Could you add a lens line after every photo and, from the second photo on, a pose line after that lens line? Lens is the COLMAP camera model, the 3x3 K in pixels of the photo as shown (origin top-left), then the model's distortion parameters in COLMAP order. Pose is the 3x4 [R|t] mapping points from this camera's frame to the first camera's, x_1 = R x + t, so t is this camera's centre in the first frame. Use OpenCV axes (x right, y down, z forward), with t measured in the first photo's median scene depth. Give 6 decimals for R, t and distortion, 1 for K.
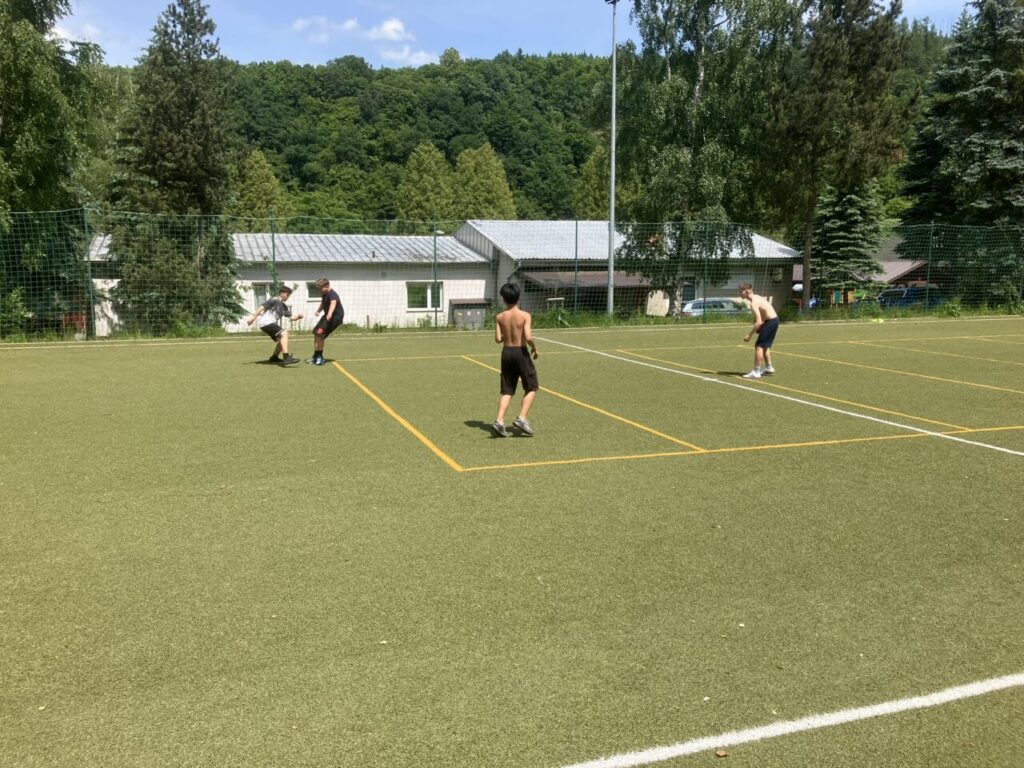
lens RADIAL K [[829.3, 0, 511.4], [0, 829.3, 383.7], [0, 0, 1]] dist [0.003044, 0.000281]
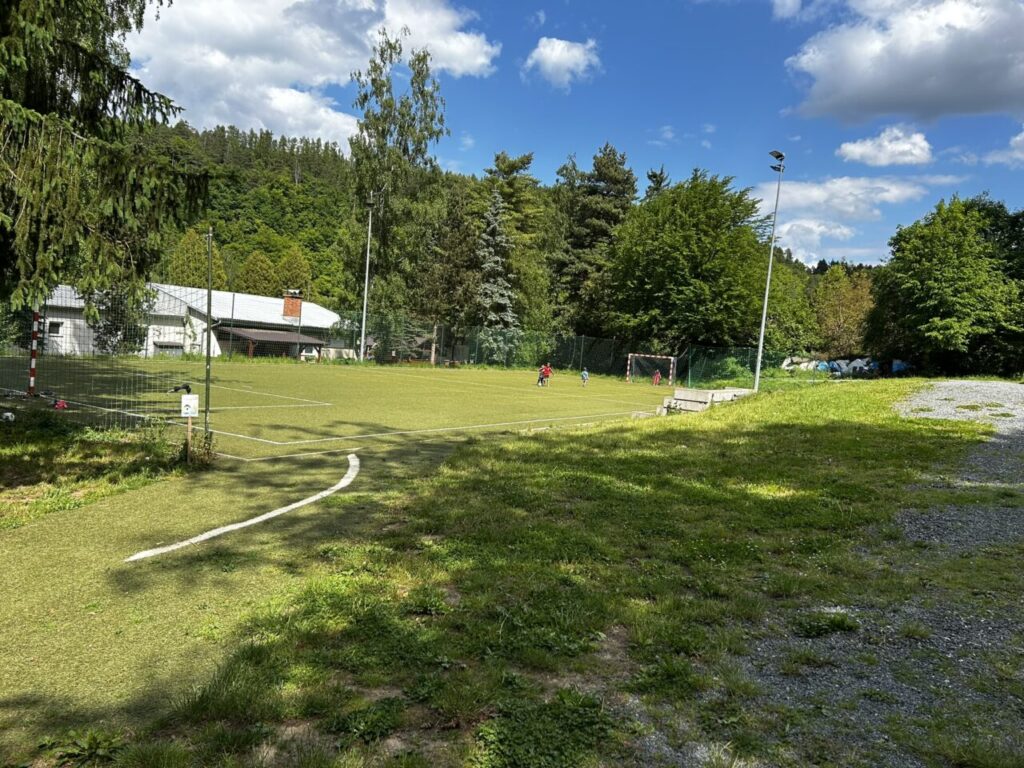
lens RADIAL K [[774.6, 0, 512.3], [0, 774.6, 384.1], [0, 0, 1]] dist [0.001147, 0.000217]
pose [[0.736101, 0.031826, 0.676124, -0.550862], [0.006735, 0.998500, -0.054333, 0.046648], [-0.676839, 0.044548, 0.734782, -0.368268]]
